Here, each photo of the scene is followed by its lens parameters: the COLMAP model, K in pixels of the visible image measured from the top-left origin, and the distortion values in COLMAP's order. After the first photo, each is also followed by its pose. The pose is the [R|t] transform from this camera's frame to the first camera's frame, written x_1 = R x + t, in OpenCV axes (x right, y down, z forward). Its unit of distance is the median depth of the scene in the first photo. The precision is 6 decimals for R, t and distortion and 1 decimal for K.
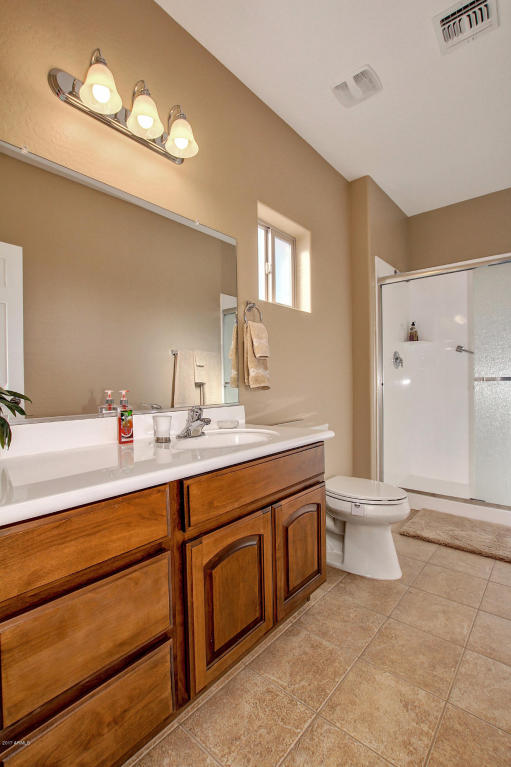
lens RADIAL K [[353.1, 0, 252.5], [0, 353.1, 382.3], [0, 0, 1]] dist [-0.026002, -0.000225]
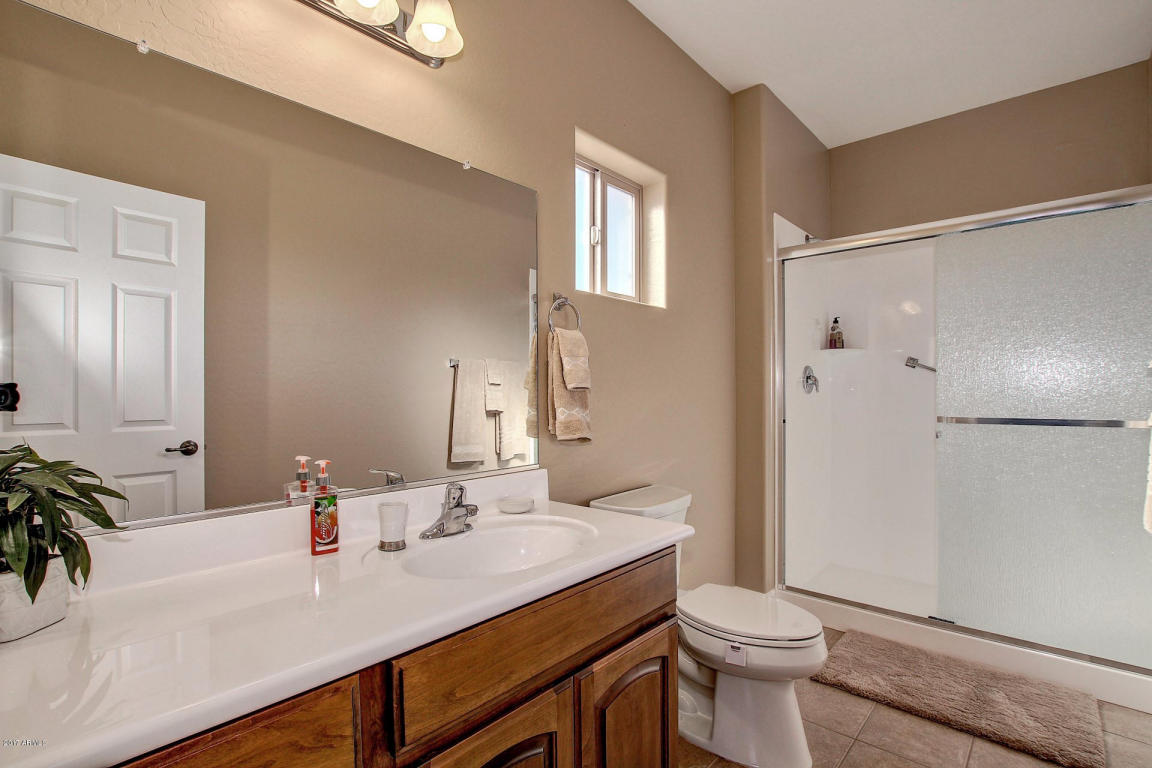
lens RADIAL K [[530.4, 0, 577.6], [0, 530.4, 386.0], [0, 0, 1]] dist [-0.026002, -0.000225]
pose [[0.999575, 0.009086, -0.027712, 0.050290], [-0.009412, 0.999888, -0.011637, -0.063401], [0.027603, 0.011893, 0.999548, 0.102057]]
